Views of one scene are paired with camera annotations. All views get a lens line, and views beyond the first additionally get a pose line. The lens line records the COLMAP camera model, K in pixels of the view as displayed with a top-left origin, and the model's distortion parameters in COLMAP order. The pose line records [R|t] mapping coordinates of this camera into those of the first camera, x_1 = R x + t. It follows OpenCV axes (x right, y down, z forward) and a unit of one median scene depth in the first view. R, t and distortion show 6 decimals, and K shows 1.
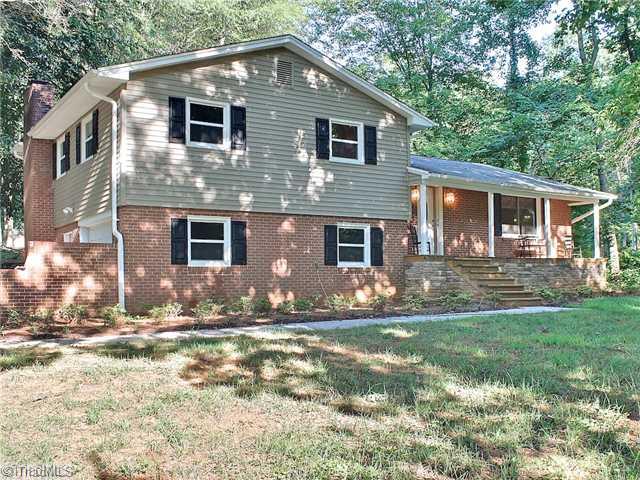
lens RADIAL K [[583.5, 0, 319.8], [0, 583.5, 258.3], [0, 0, 1]] dist [-0.050481, -0.003462]
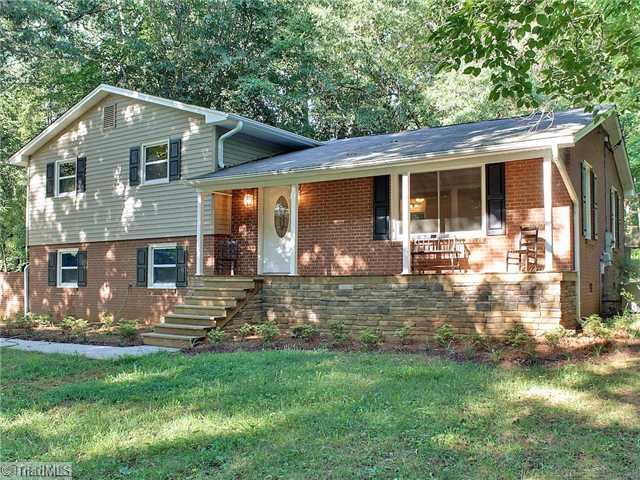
lens RADIAL K [[604.6, 0, 319.6], [0, 604.6, 250.7], [0, 0, 1]] dist [-0.058110, 0.004413]
pose [[0.412965, -0.040772, -0.909834, 1.109829], [0.028813, 0.999082, -0.031693, -0.013909], [0.910291, -0.013127, 0.413760, 0.863814]]
